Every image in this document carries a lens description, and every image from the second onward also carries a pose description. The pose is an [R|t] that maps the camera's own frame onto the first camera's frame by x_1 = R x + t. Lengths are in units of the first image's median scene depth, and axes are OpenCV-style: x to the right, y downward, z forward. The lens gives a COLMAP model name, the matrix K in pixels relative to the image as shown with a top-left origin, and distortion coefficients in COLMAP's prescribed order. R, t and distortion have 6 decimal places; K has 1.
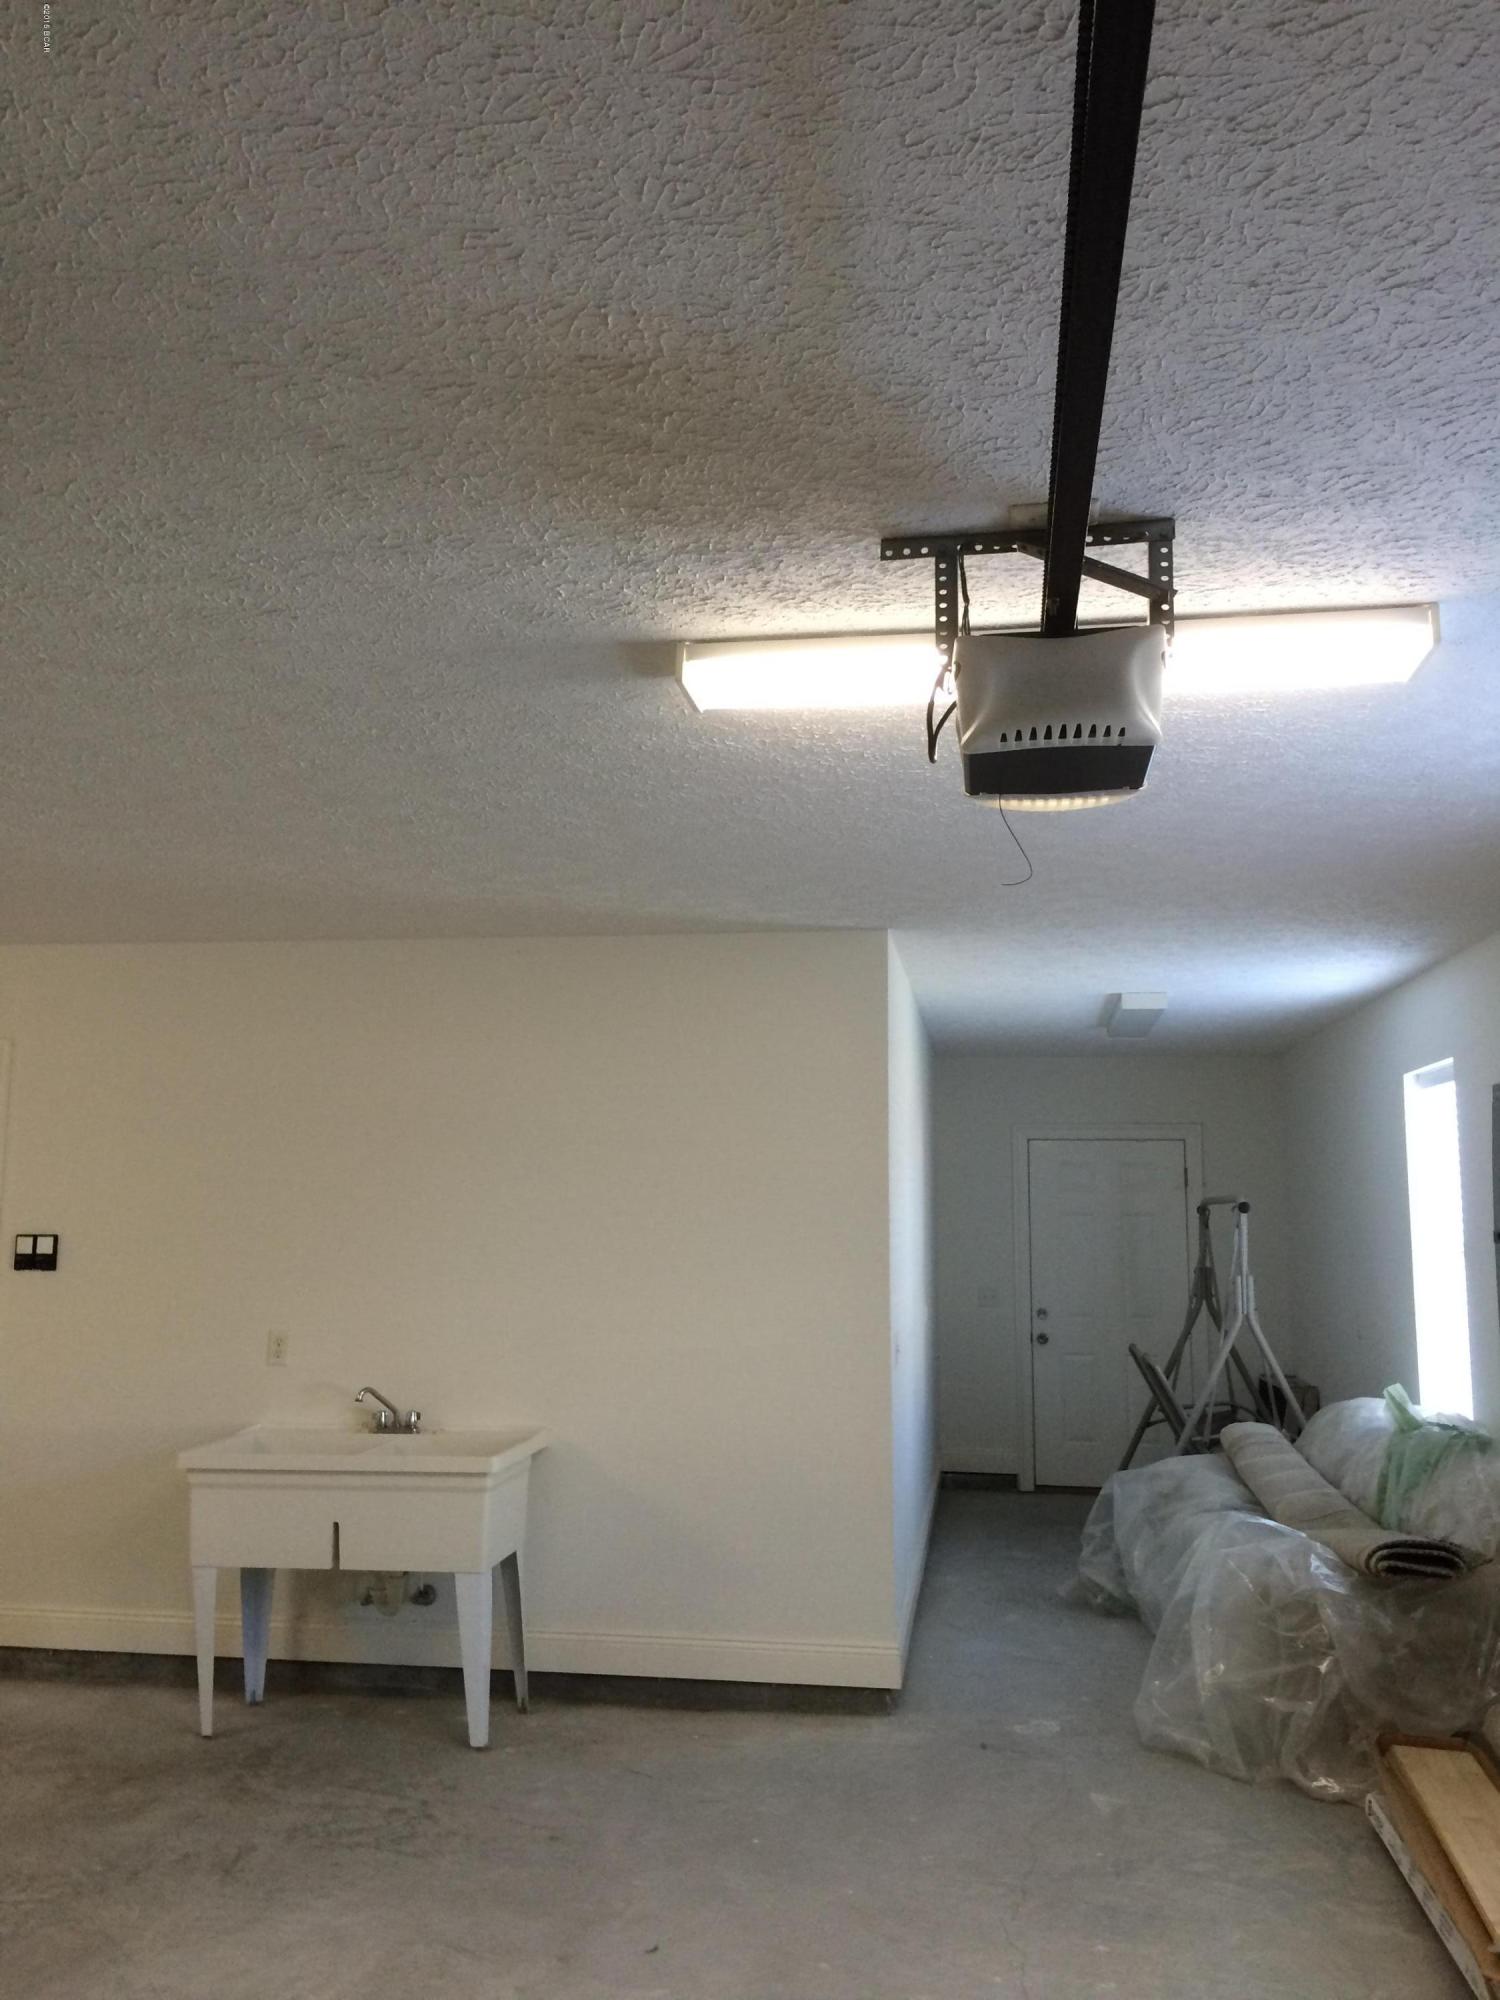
lens RADIAL K [[1708.0, 0, 748.8], [0, 1708.0, 990.4], [0, 0, 1]] dist [0.100133, -0.141936]
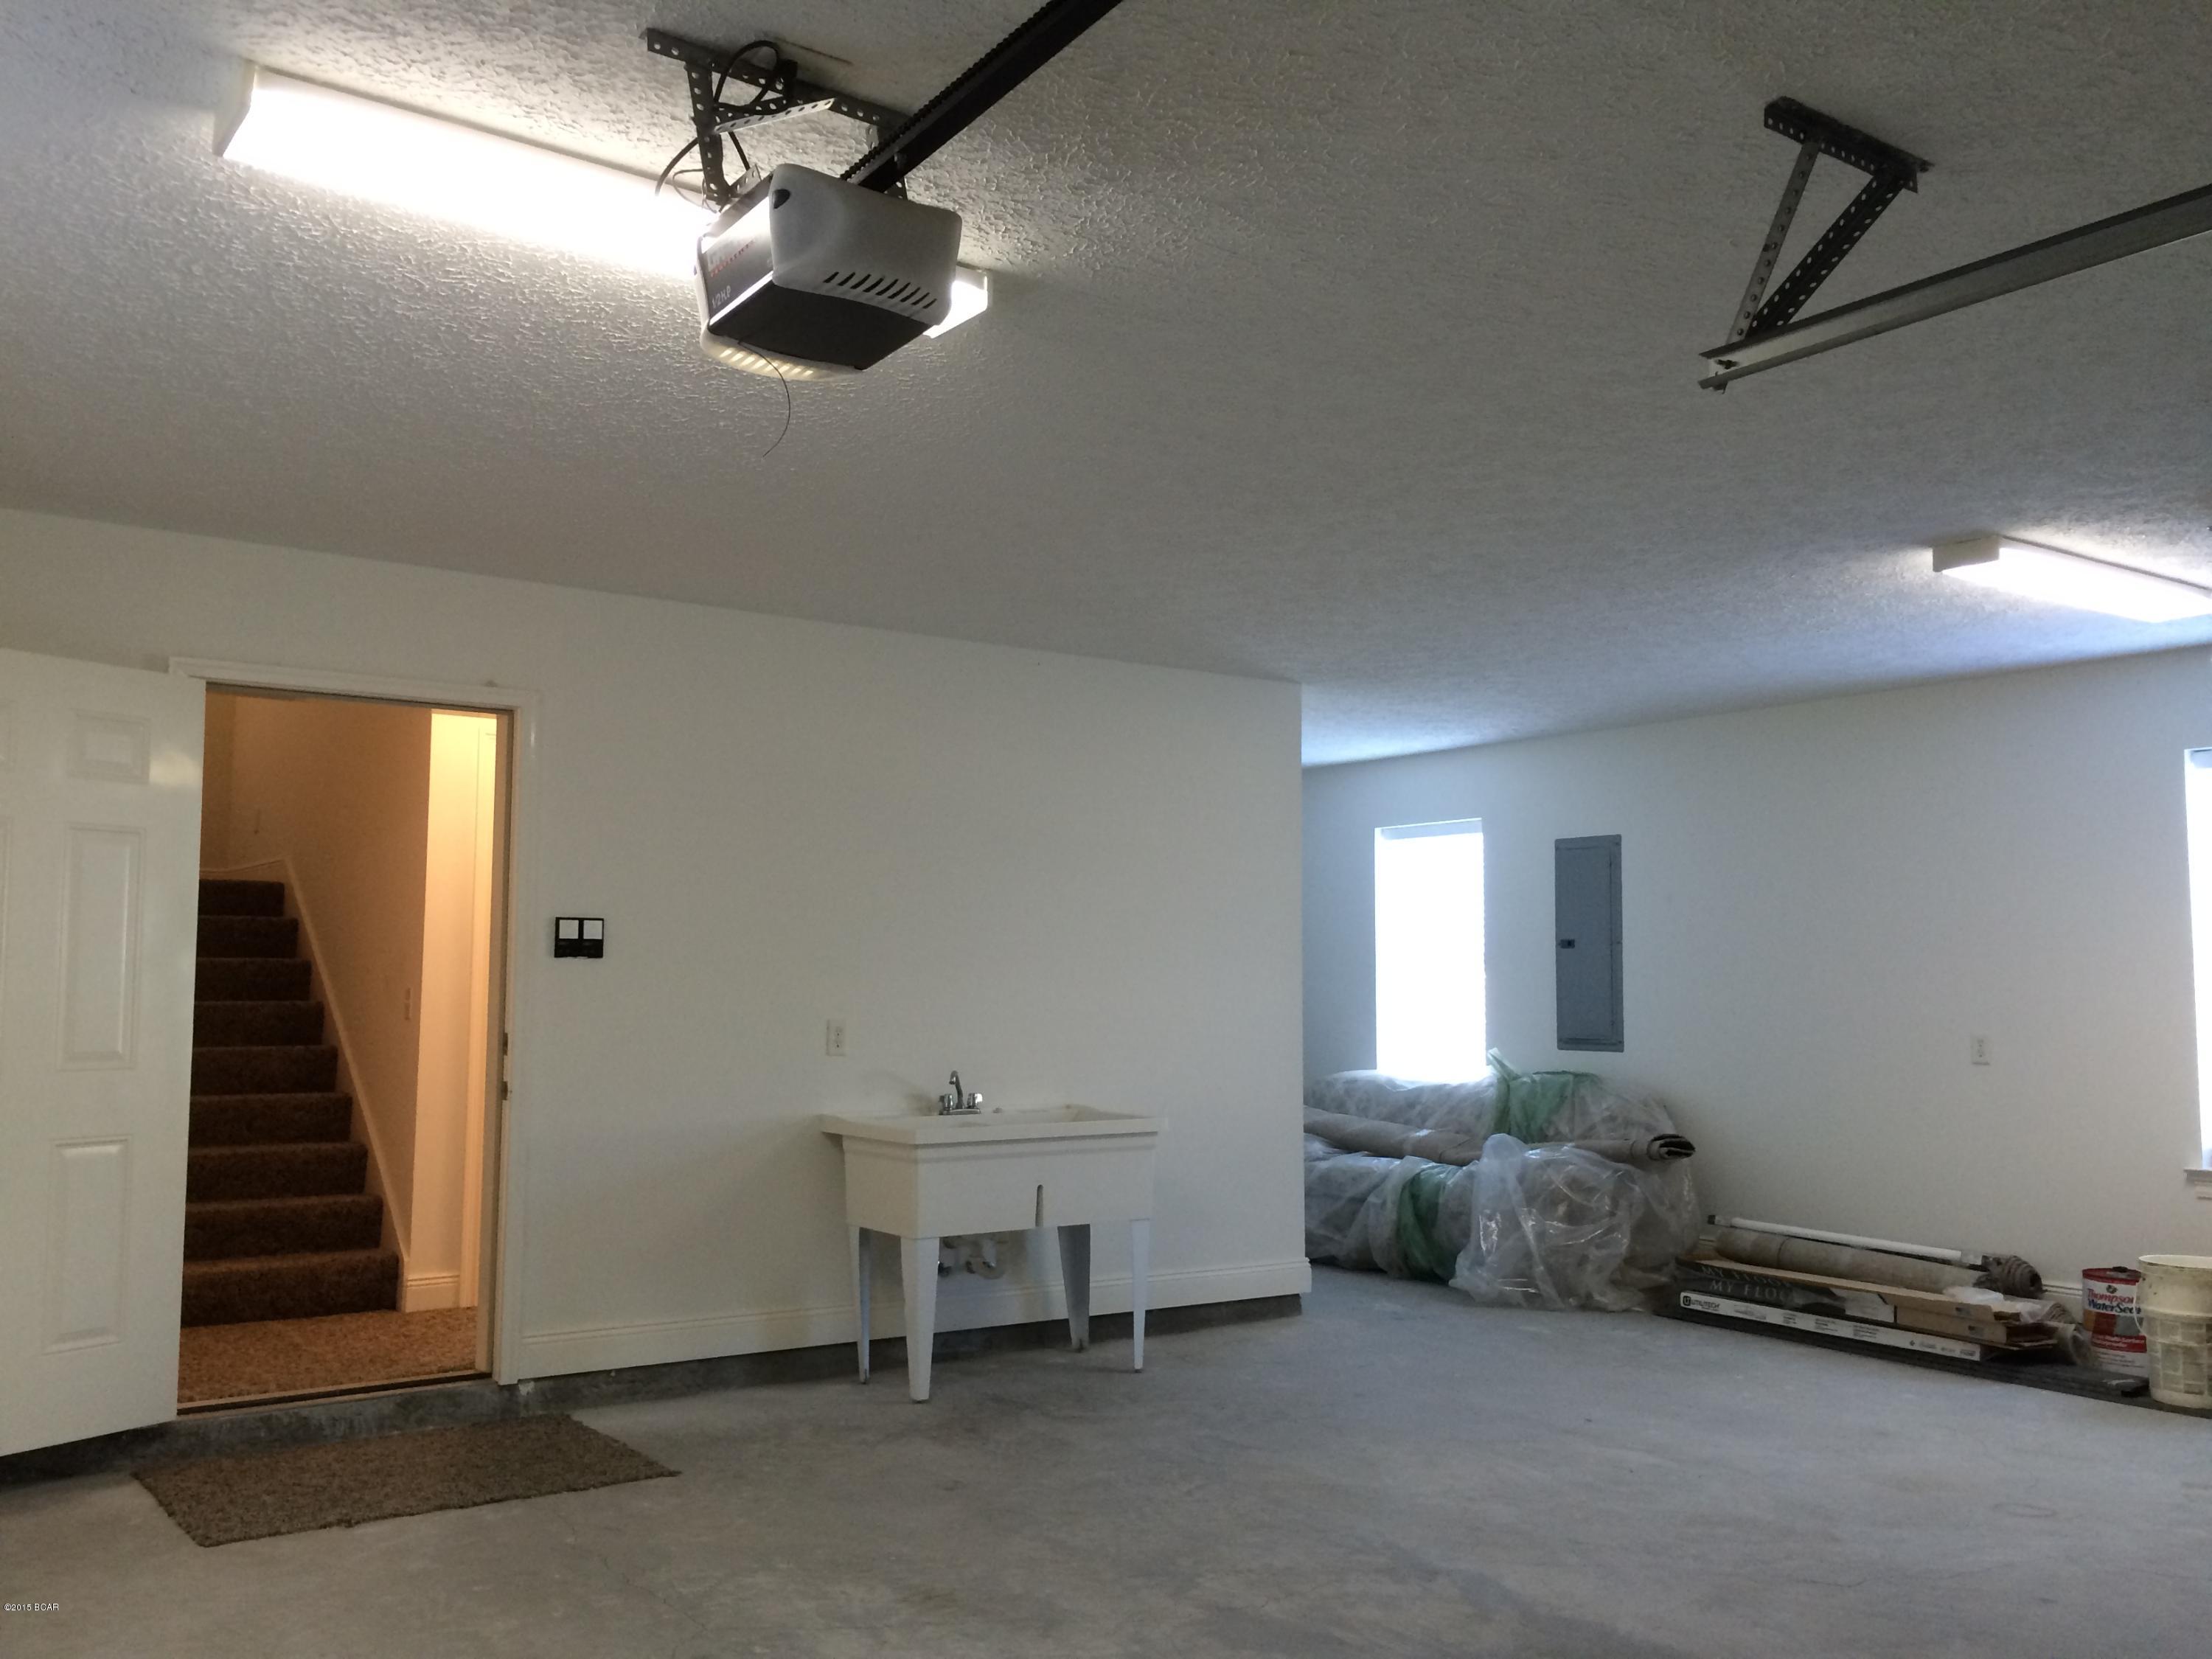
lens RADIAL K [[1889.1, 0, 1095.6], [0, 1889.1, 836.6], [0, 0, 1]] dist [0.100133, -0.141936]
pose [[0.722498, 0.055106, 0.689173, -1.018687], [-0.092347, 0.995578, 0.017206, 0.067244], [-0.685178, -0.076074, 0.724392, 0.136789]]
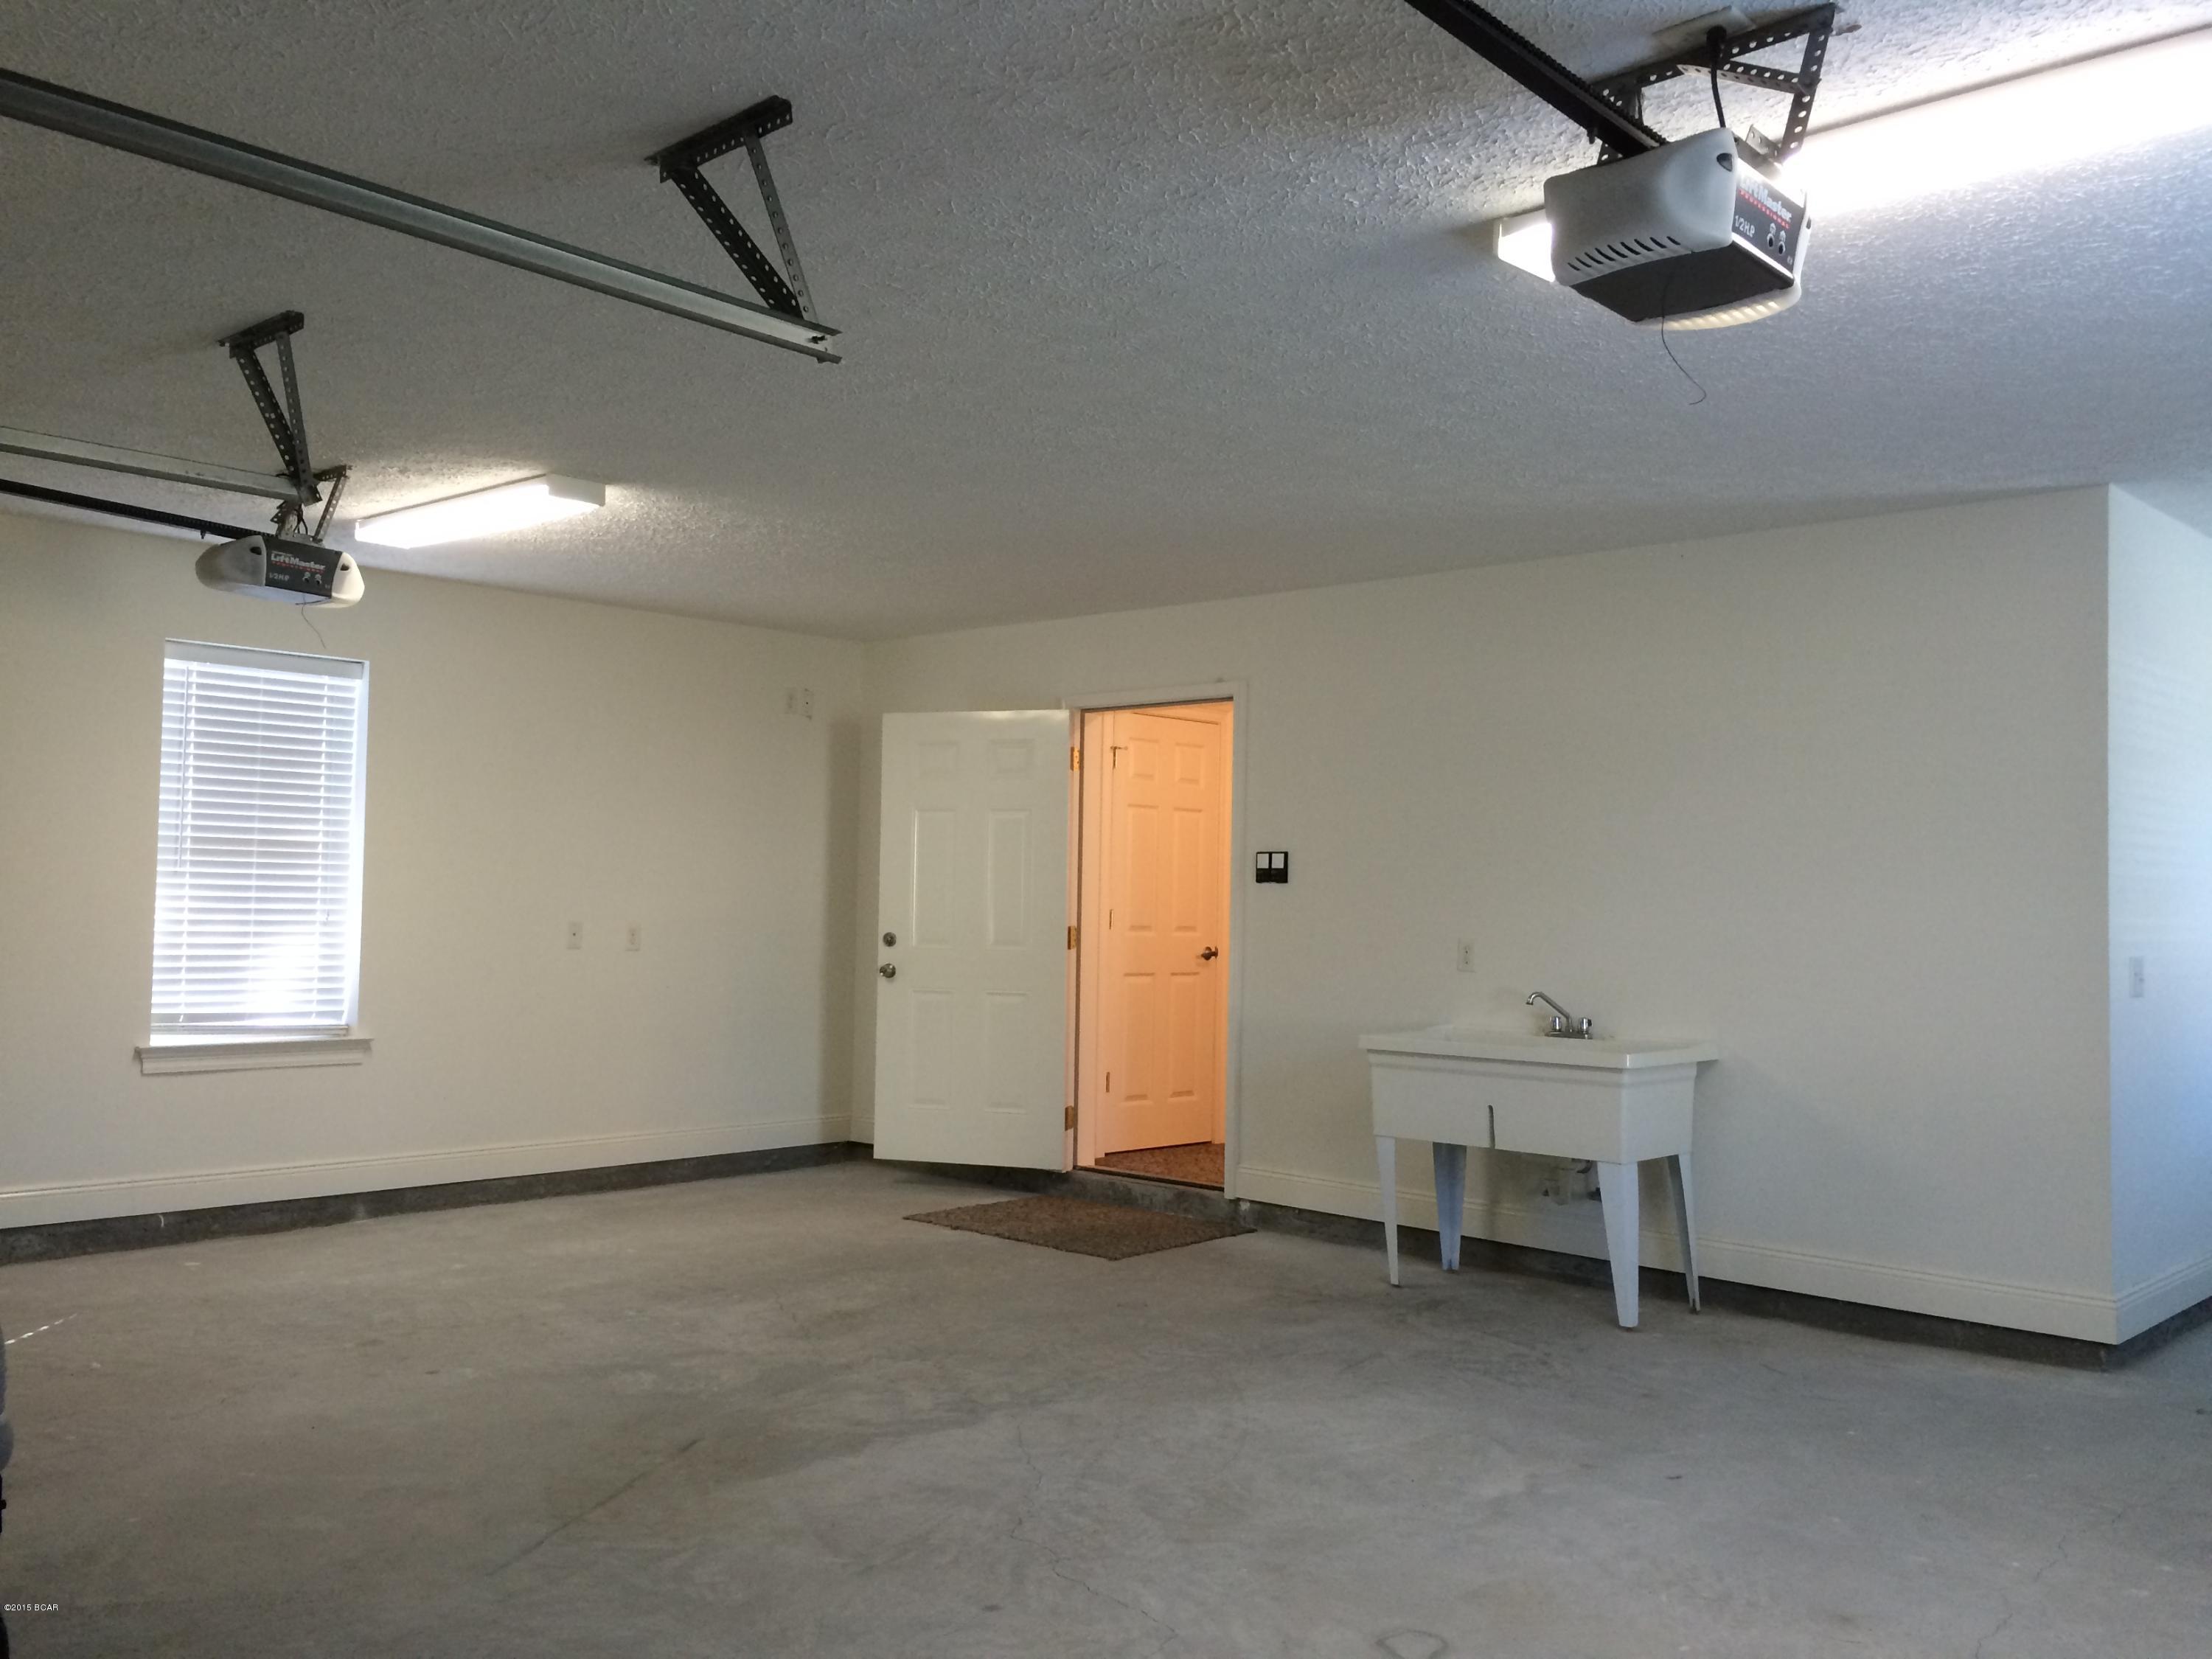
lens RADIAL K [[1889.1, 0, 1095.6], [0, 1889.1, 836.6], [0, 0, 1]] dist [0.100133, -0.141936]
pose [[0.816969, -0.010619, -0.576584, 0.236417], [0.061684, 0.995704, 0.069062, 0.044439], [0.573374, -0.091987, 0.814114, -0.080828]]
